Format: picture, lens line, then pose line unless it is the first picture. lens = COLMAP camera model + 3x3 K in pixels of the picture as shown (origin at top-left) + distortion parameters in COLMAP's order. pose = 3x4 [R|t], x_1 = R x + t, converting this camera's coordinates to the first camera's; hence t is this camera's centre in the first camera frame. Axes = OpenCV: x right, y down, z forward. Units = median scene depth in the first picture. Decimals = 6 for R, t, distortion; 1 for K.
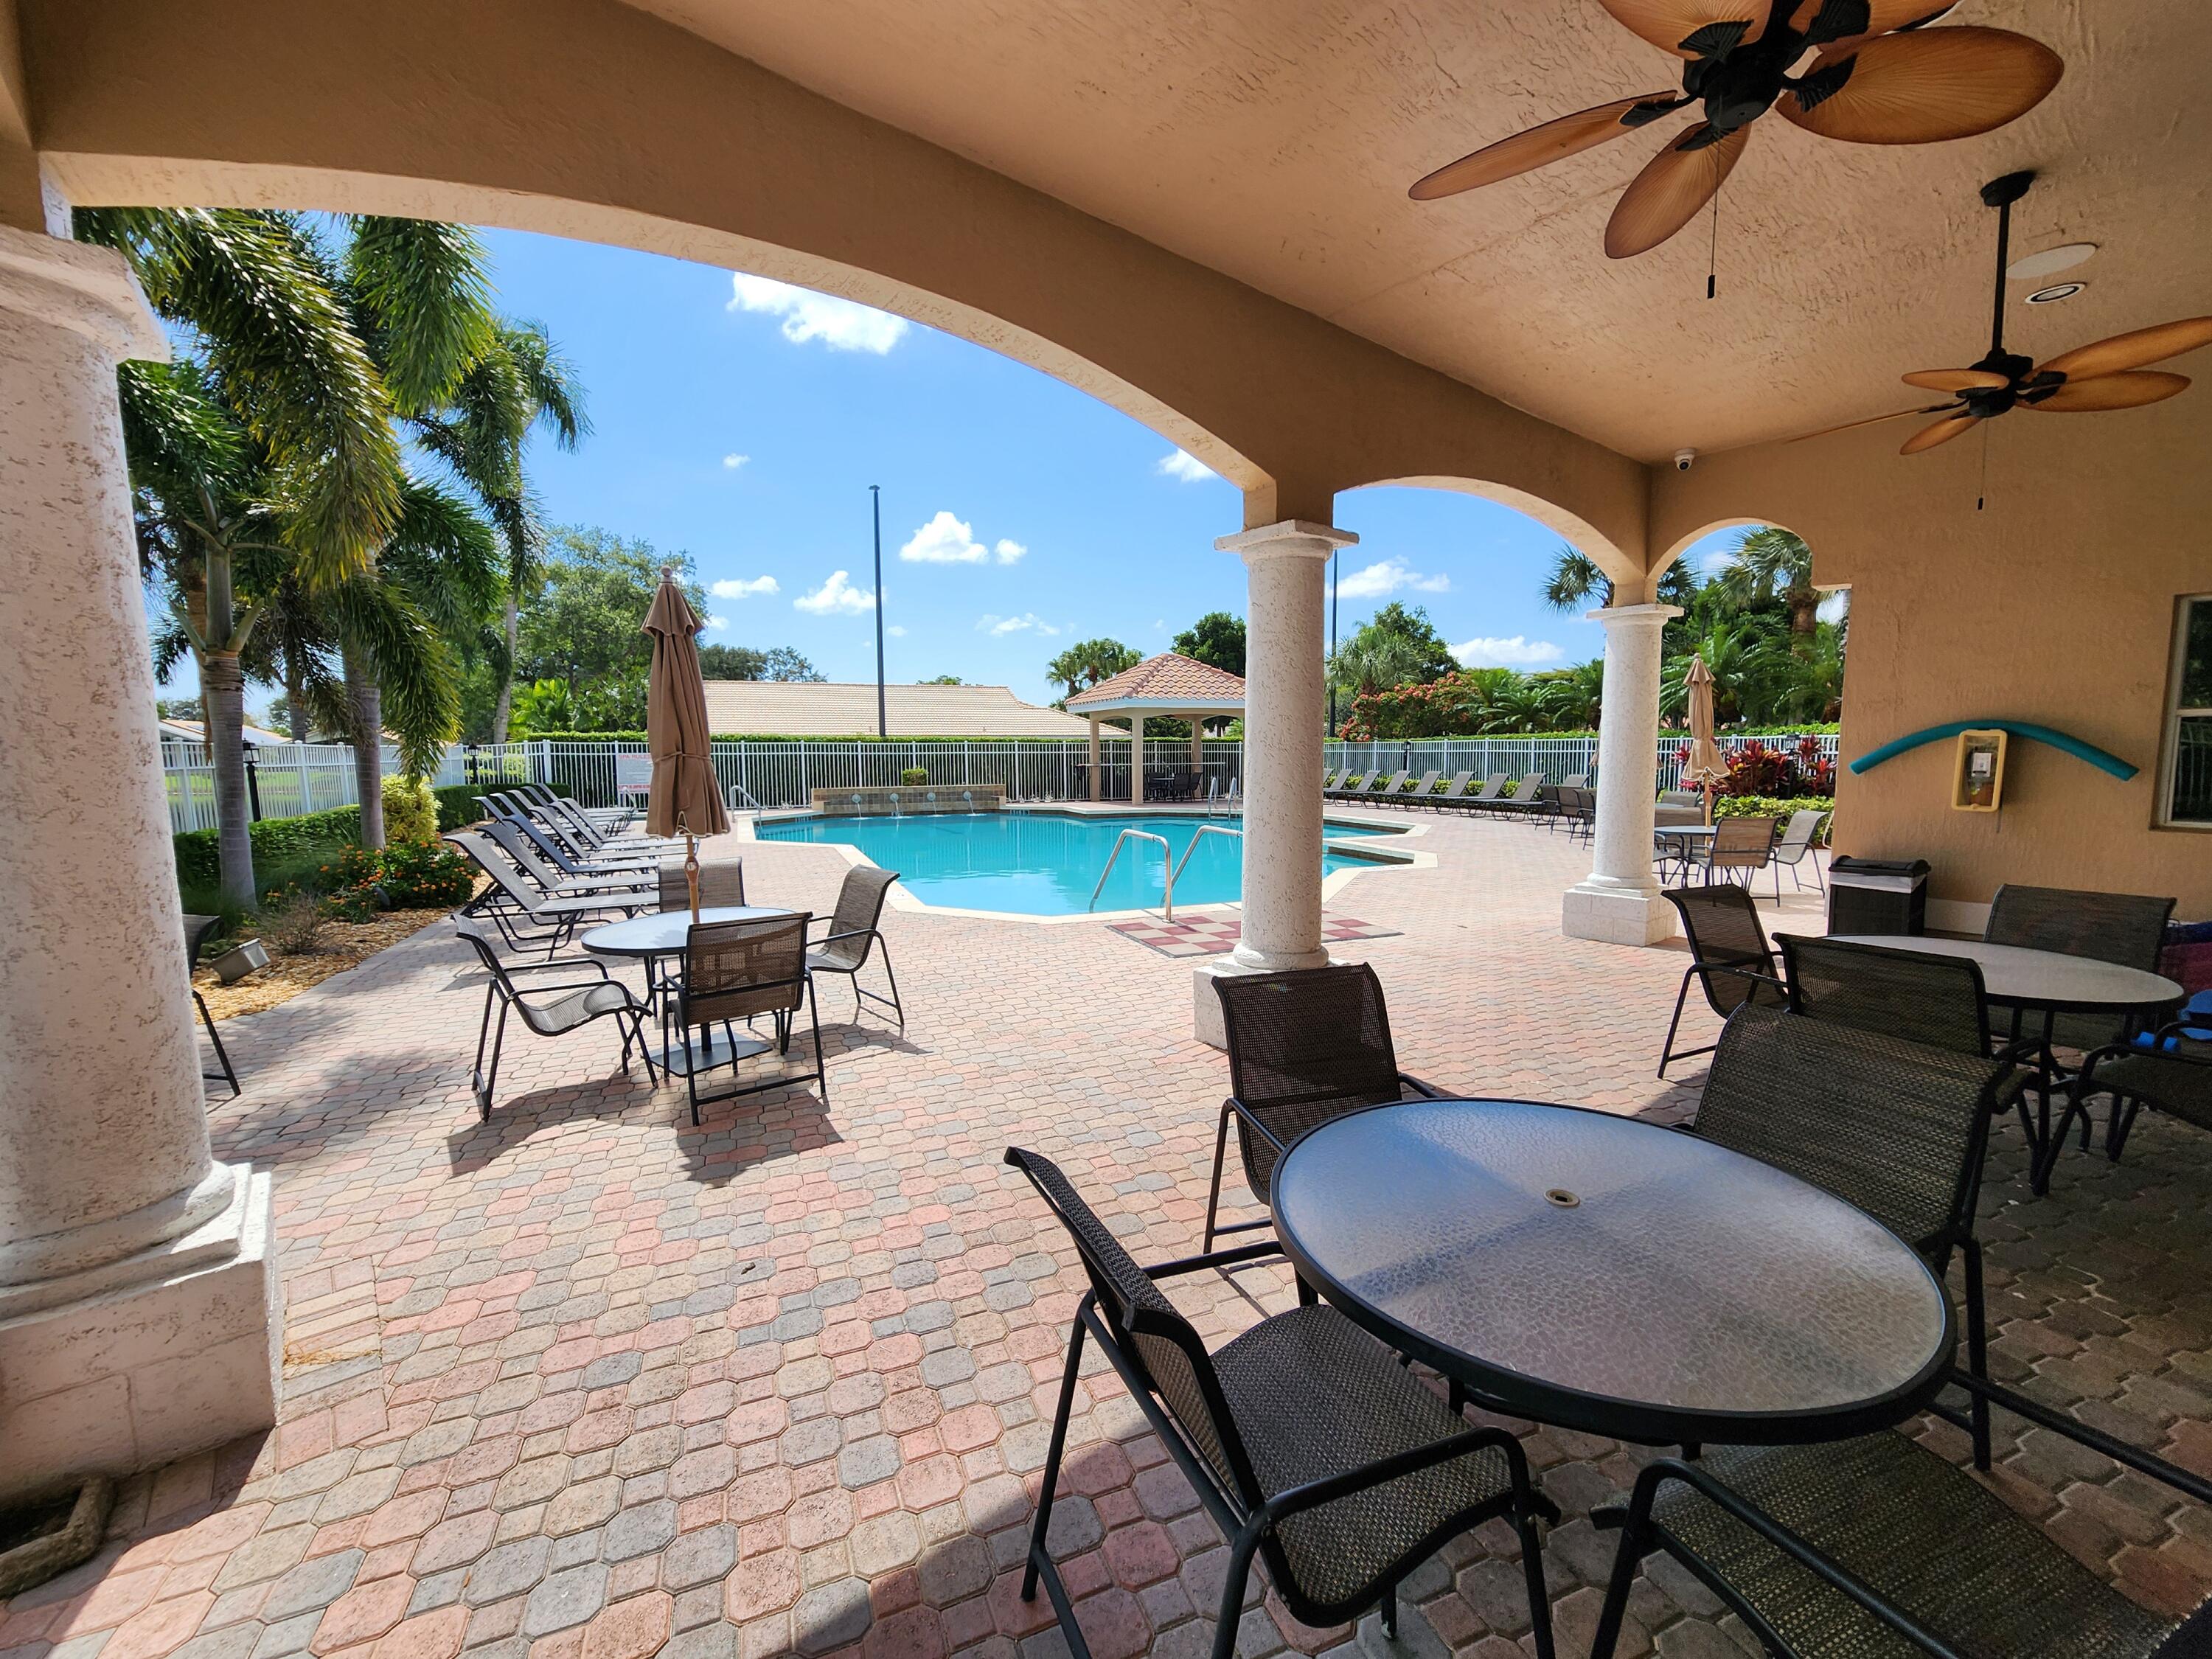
lens RADIAL K [[897.6, 0, 1096.2], [0, 897.6, 838.3], [0, 0, 1]] dist [-0.002077, 0.000445]
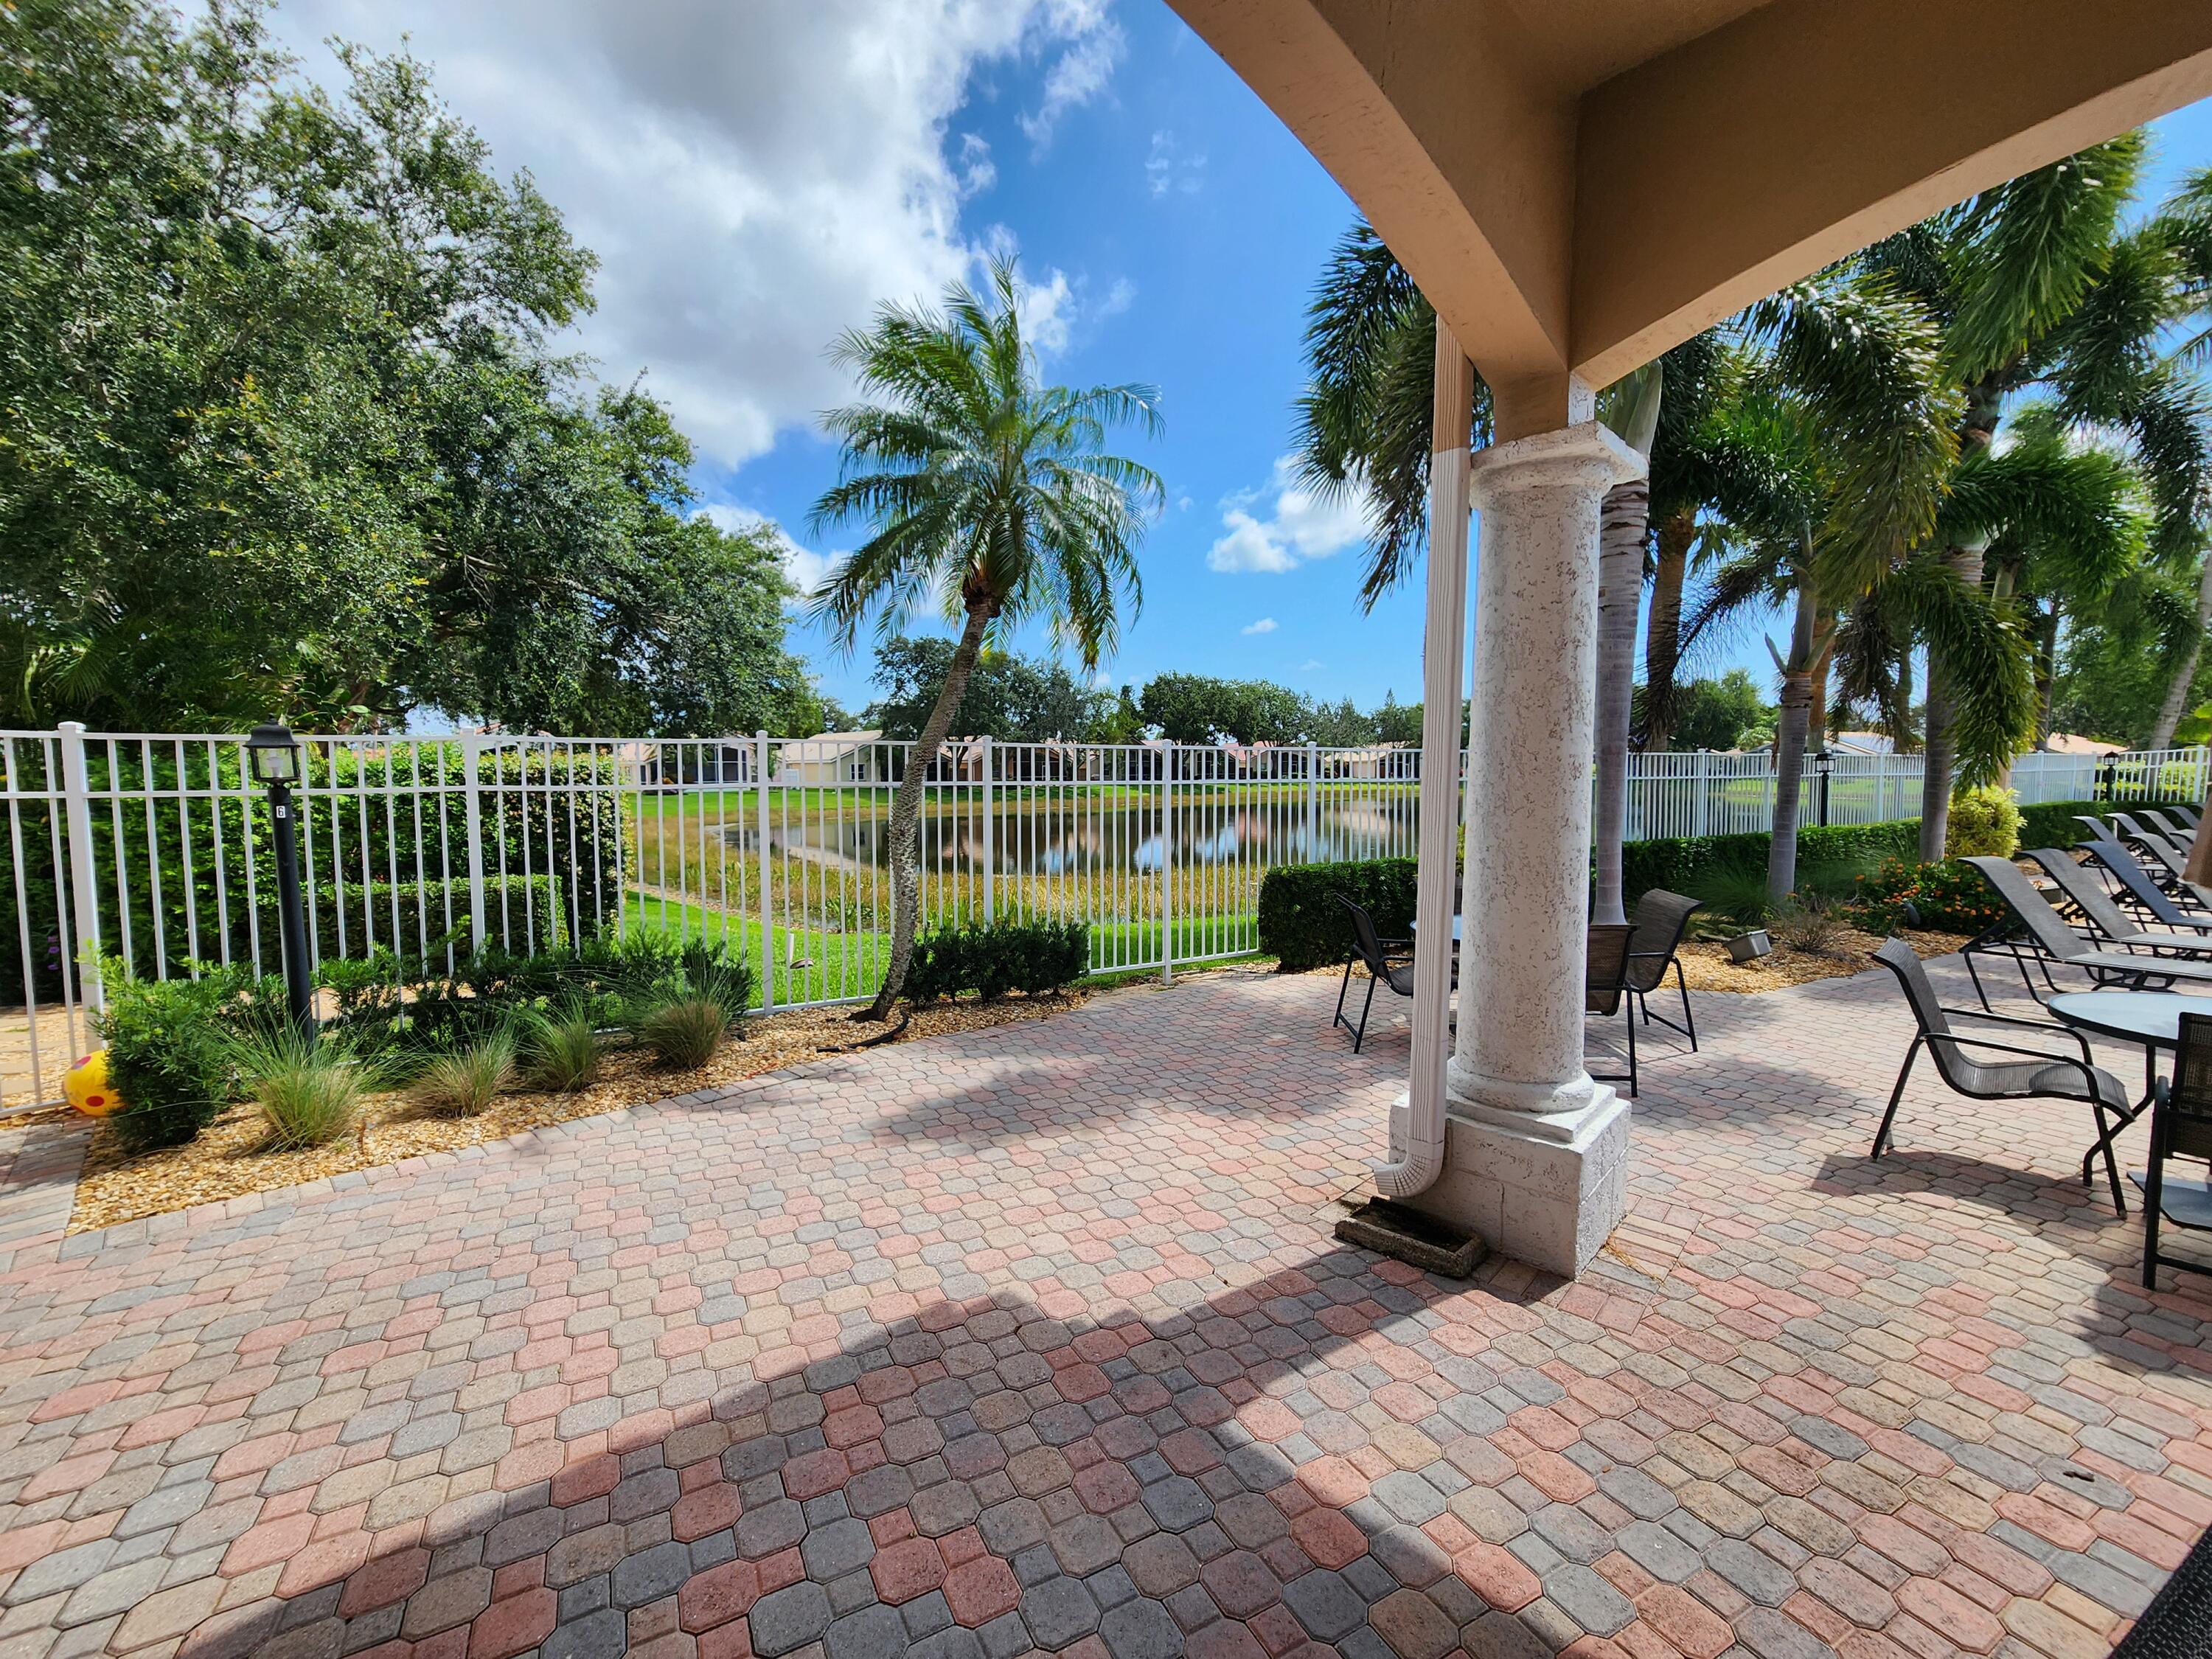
lens RADIAL K [[897.6, 0, 1096.2], [0, 897.6, 838.3], [0, 0, 1]] dist [-0.002077, 0.000445]
pose [[0.110613, 0.082008, -0.990474, 0.158656], [-0.091395, 0.993206, 0.072028, -0.014028], [0.989652, 0.082557, 0.117357, 0.056162]]
